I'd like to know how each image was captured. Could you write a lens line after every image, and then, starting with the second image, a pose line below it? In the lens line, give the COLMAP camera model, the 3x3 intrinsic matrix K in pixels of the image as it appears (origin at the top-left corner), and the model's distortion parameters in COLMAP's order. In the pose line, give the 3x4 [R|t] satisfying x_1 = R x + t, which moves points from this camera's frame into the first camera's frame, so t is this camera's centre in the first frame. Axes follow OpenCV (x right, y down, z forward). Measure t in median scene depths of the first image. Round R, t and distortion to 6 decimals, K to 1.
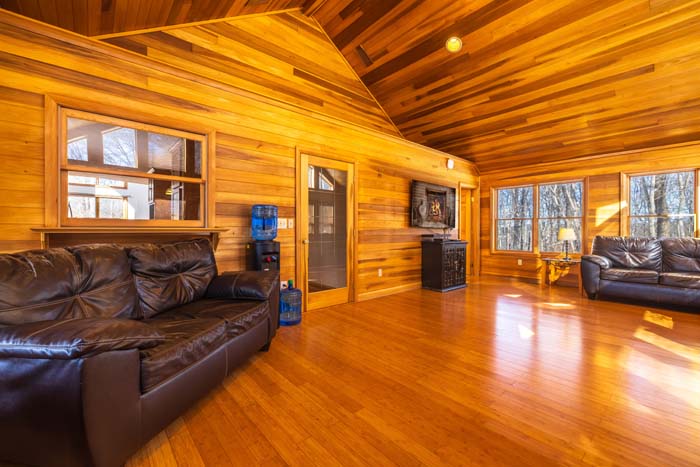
lens RADIAL K [[293.4, 0, 352.5], [0, 293.4, 230.6], [0, 0, 1]] dist [-0.002828, -0.000289]
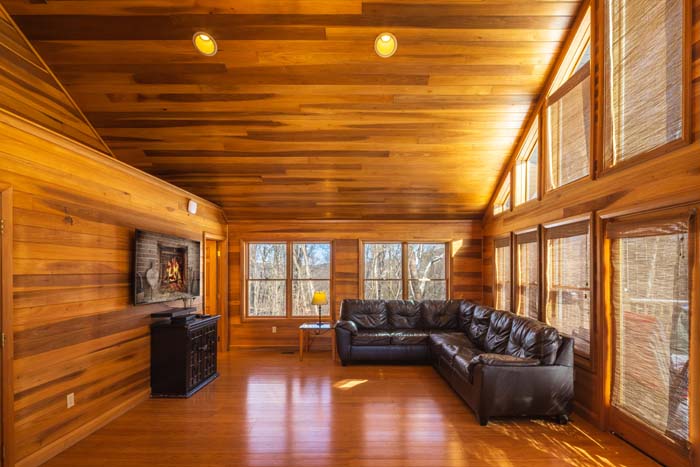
lens RADIAL K [[331.7, 0, 361.9], [0, 331.7, 269.9], [0, 0, 1]] dist [-0.006405, -0.002351]
pose [[0.648999, -0.006727, 0.760760, -0.014565], [0.002808, 0.999975, 0.006446, -0.086495], [-0.760784, -0.002047, 0.649002, 0.178972]]
